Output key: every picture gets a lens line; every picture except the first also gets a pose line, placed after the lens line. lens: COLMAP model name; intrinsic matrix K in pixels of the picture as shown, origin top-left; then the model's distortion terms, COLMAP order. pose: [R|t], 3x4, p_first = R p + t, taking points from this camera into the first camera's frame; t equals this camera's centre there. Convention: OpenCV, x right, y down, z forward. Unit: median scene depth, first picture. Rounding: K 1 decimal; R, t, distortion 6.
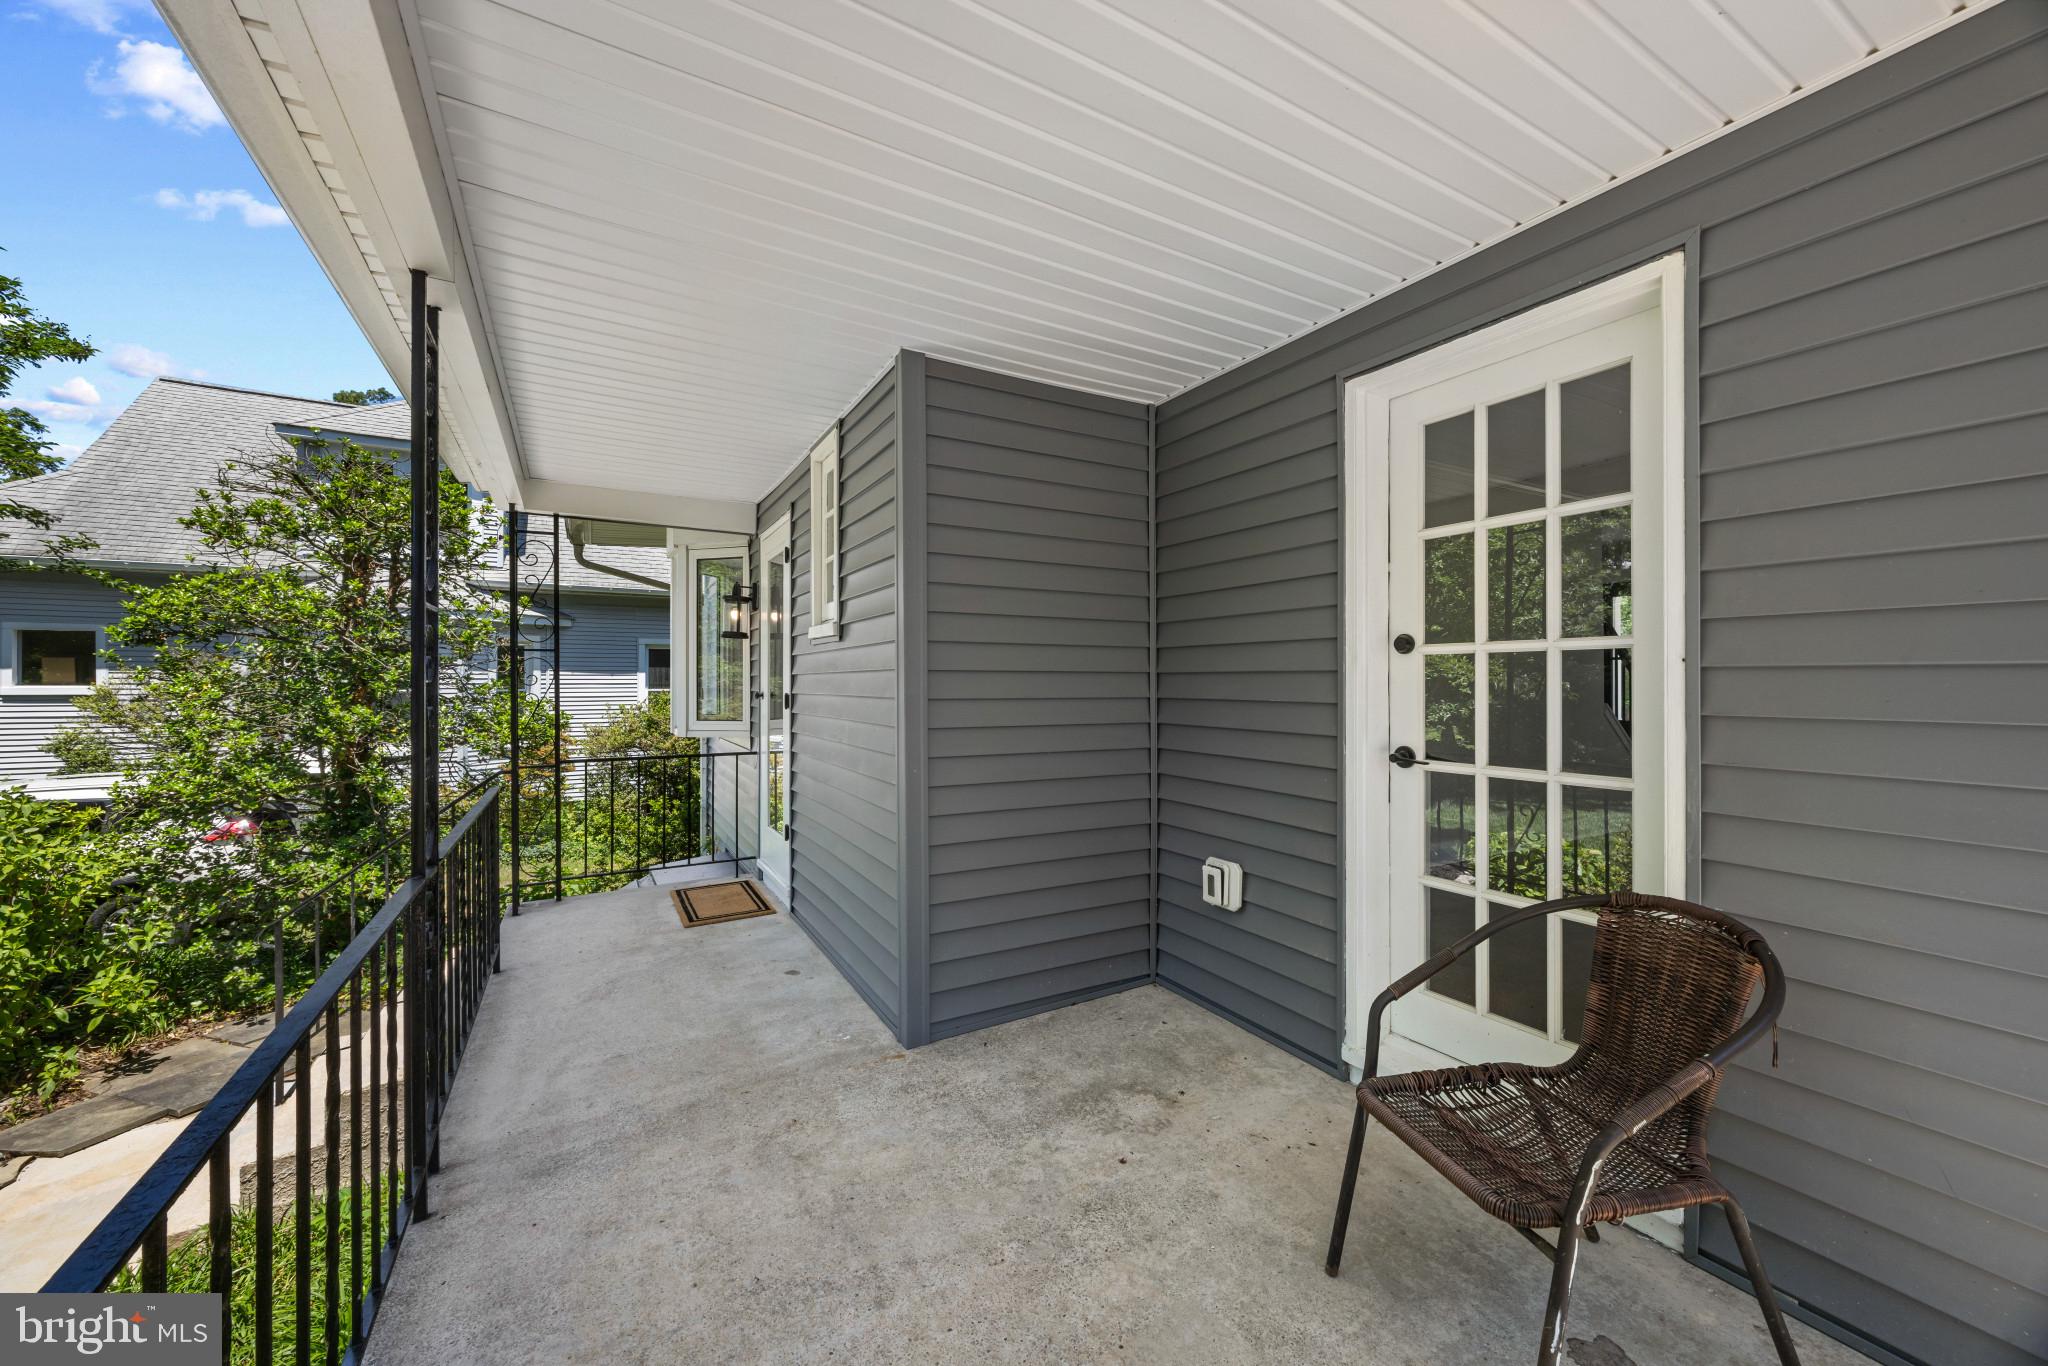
lens RADIAL K [[782.2, 0, 1023.1], [0, 782.2, 681.0], [0, 0, 1]] dist [-0.002059, -0.000160]
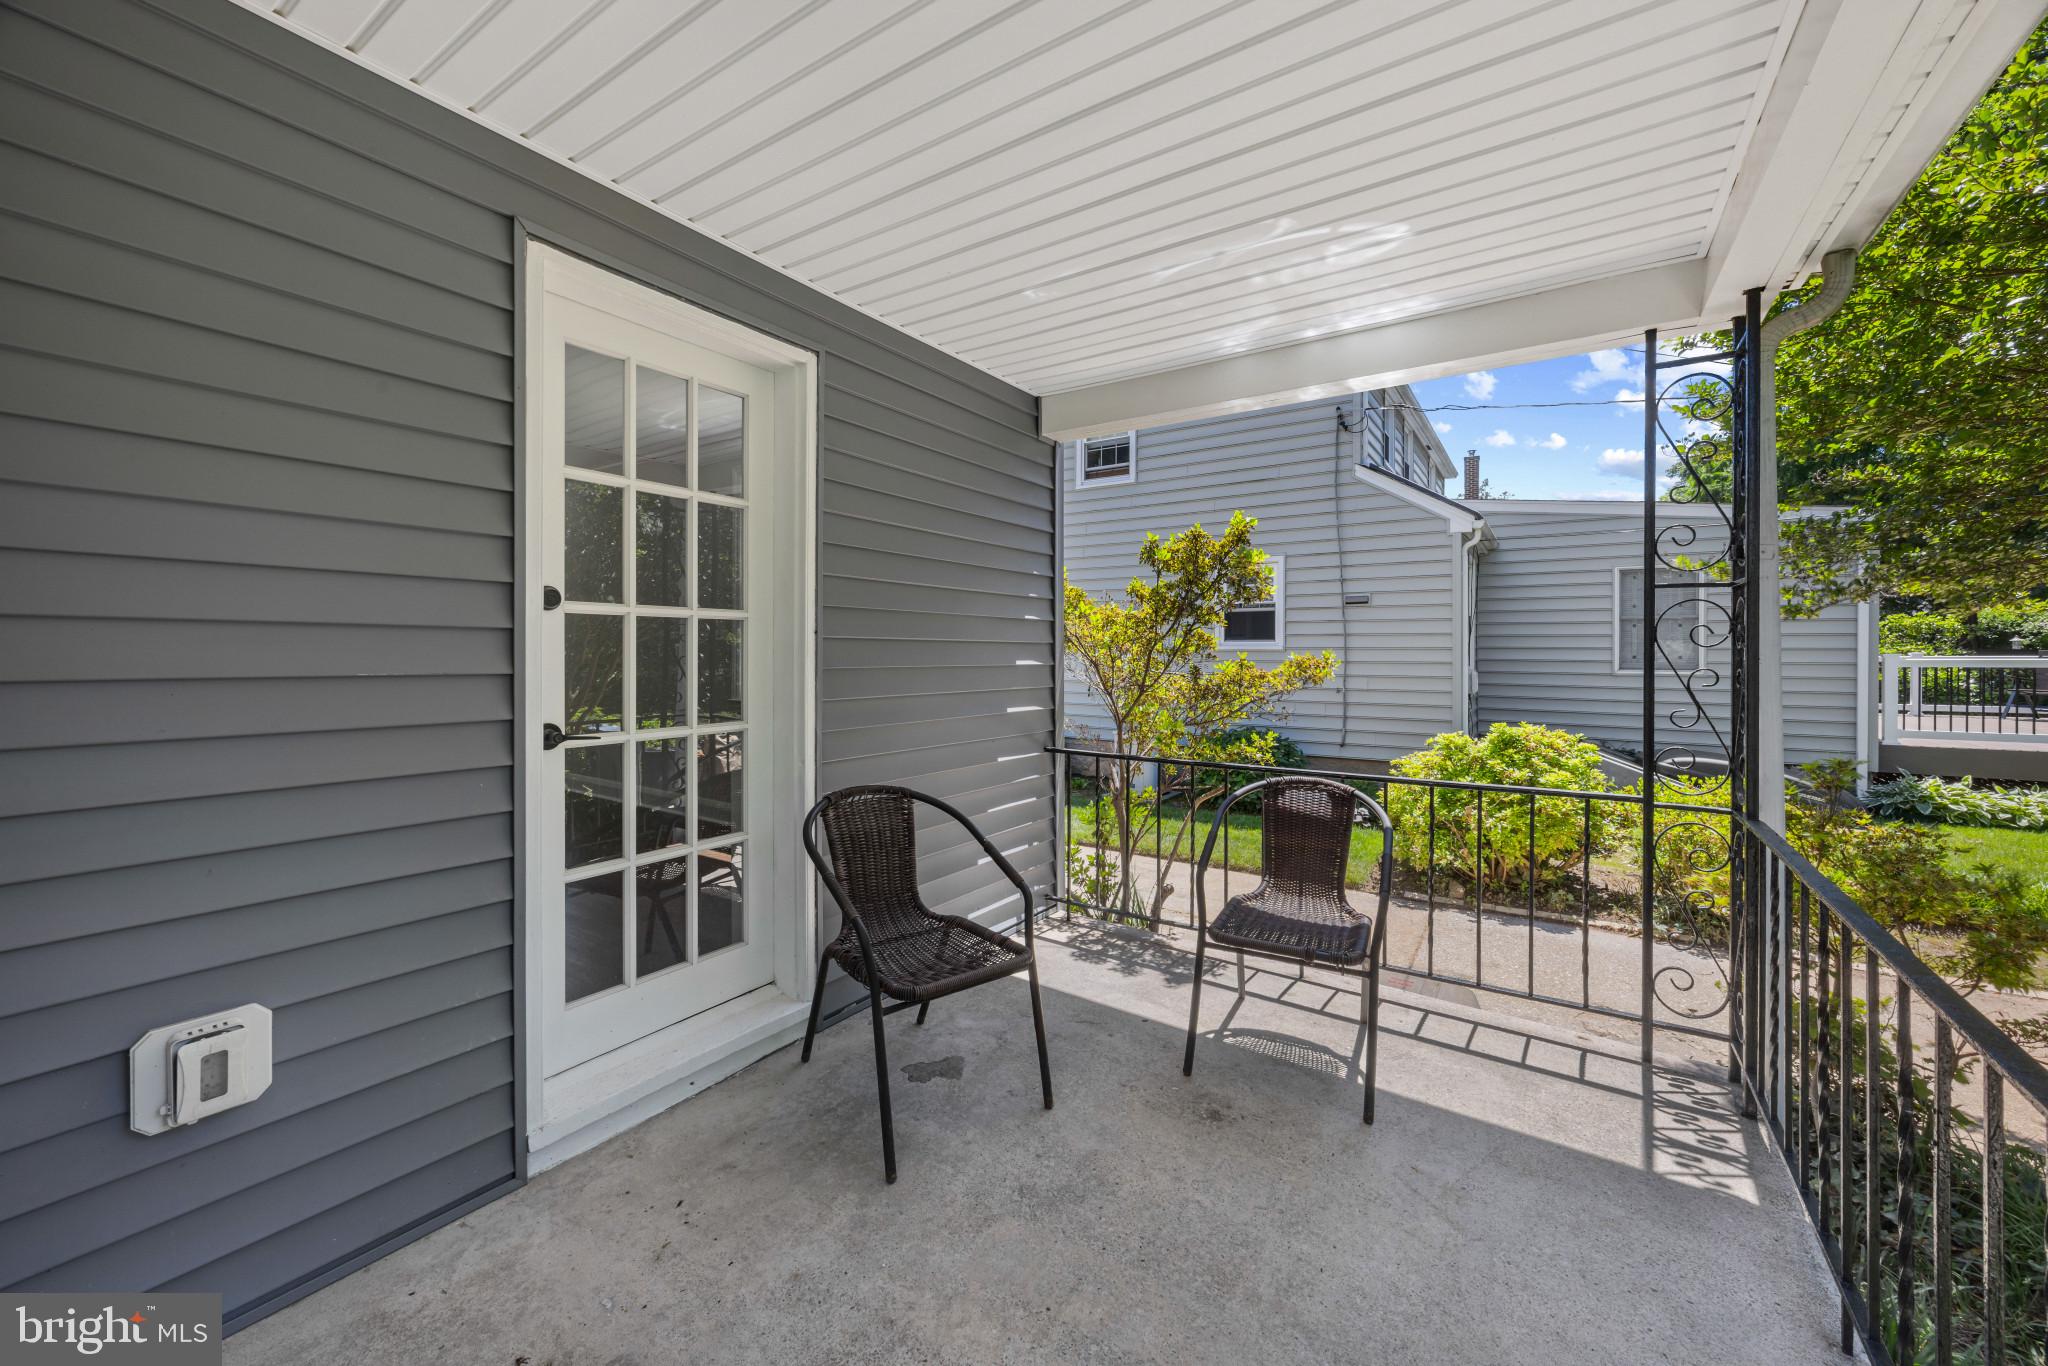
lens RADIAL K [[782.2, 0, 1026.1], [0, 782.2, 654.0], [0, 0, 1]] dist [-0.002059, -0.000160]
pose [[-0.451389, -0.001517, 0.892326, -0.477498], [-0.001604, 0.999998, 0.000889, 0.009640], [-0.892326, -0.001031, -0.451391, 0.941533]]
